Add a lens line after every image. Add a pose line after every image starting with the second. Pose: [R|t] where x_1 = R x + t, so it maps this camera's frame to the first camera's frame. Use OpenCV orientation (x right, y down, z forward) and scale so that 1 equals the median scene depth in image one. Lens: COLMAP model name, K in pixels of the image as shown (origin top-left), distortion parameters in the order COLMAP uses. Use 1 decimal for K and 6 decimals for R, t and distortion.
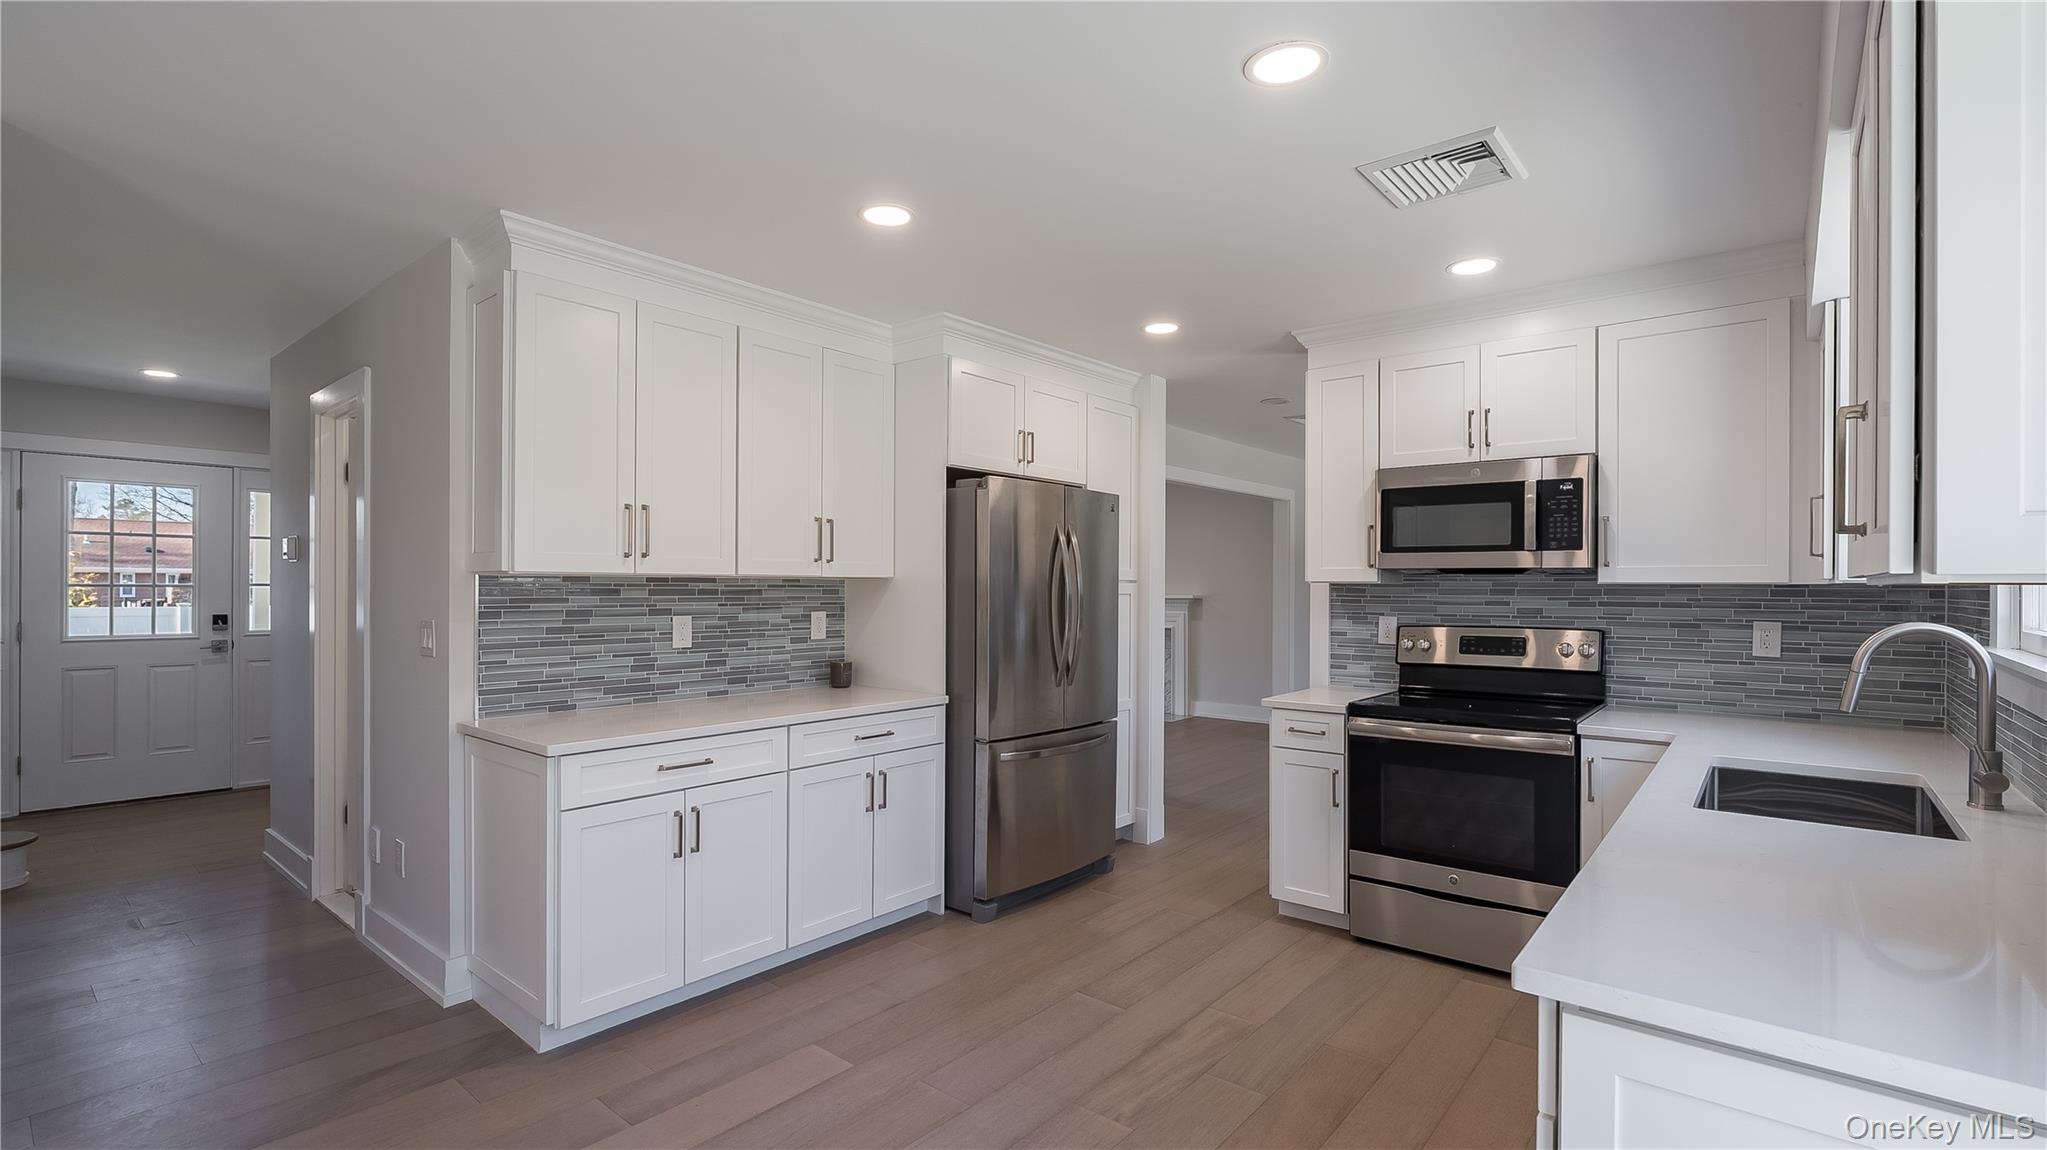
lens RADIAL K [[930.9, 0, 1031.8], [0, 930.9, 584.8], [0, 0, 1]] dist [-0.002240, 0.000182]
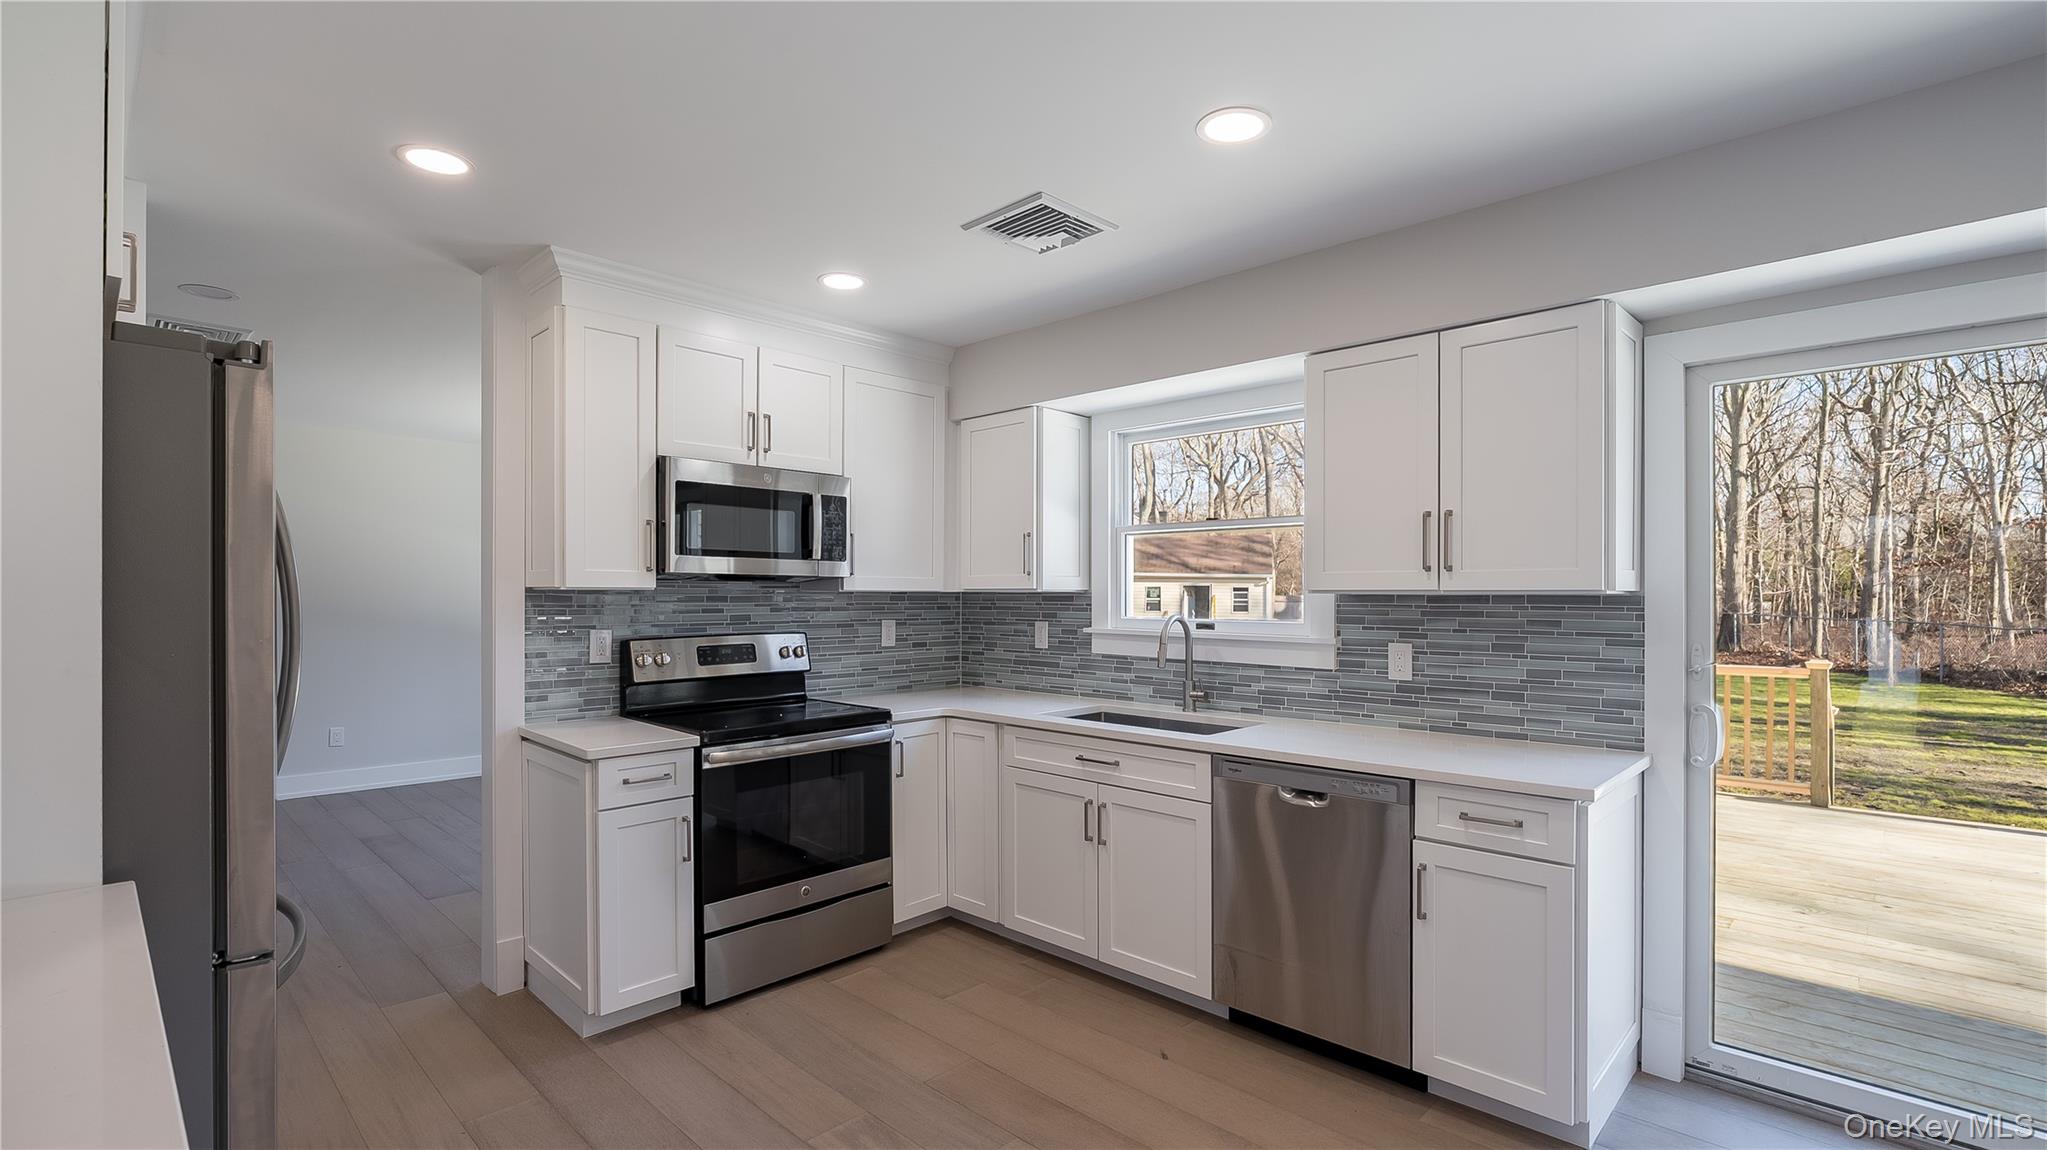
lens RADIAL K [[930.9, 0, 1033.5], [0, 930.9, 592.2], [0, 0, 1]] dist [-0.002240, 0.000182]
pose [[0.072474, -0.001635, 0.997369, -0.478607], [-0.005490, 0.999983, 0.002038, -0.003420], [-0.997355, -0.005624, 0.072464, 0.639836]]
